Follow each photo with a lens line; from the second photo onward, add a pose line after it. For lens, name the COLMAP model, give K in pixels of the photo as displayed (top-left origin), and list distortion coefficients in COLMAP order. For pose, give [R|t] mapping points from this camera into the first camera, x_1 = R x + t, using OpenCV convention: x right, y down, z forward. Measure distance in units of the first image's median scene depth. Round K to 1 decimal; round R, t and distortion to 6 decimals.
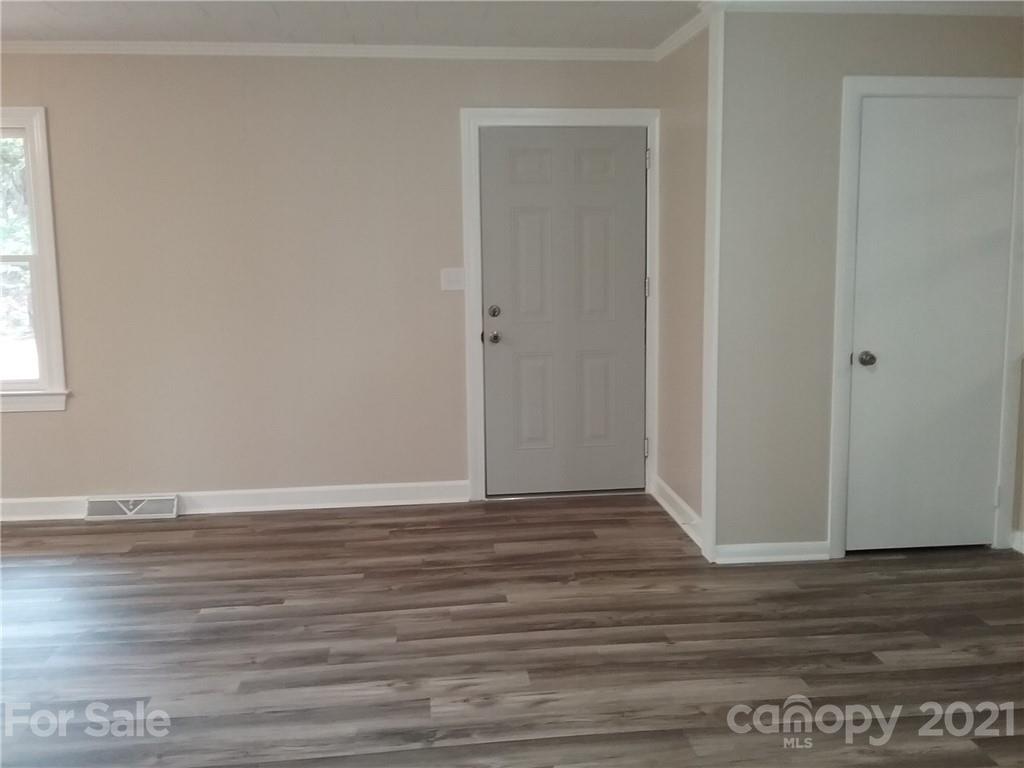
lens RADIAL K [[946.4, 0, 515.6], [0, 946.4, 371.6], [0, 0, 1]] dist [0.103467, -0.217652]
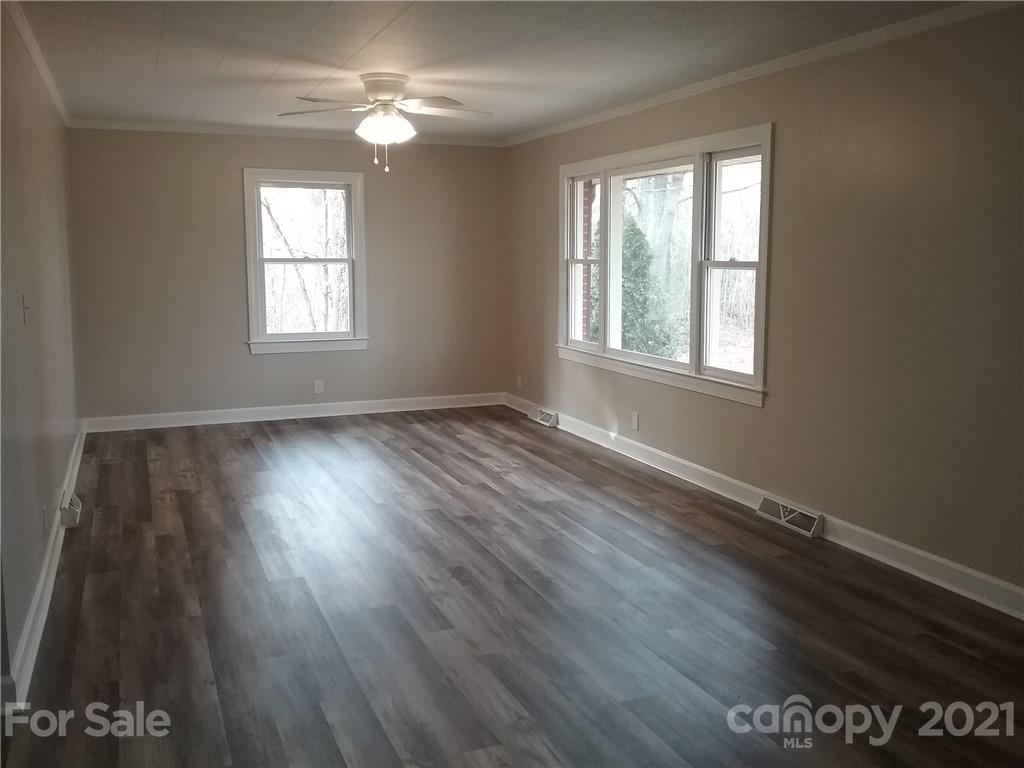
lens RADIAL K [[946.4, 0, 515.6], [0, 946.4, 371.6], [0, 0, 1]] dist [0.103467, -0.217652]
pose [[0.255098, 0.129030, -0.958267, 0.475245], [-0.129134, 0.986724, 0.098485, -0.068799], [0.958253, 0.098622, 0.268373, 0.454910]]
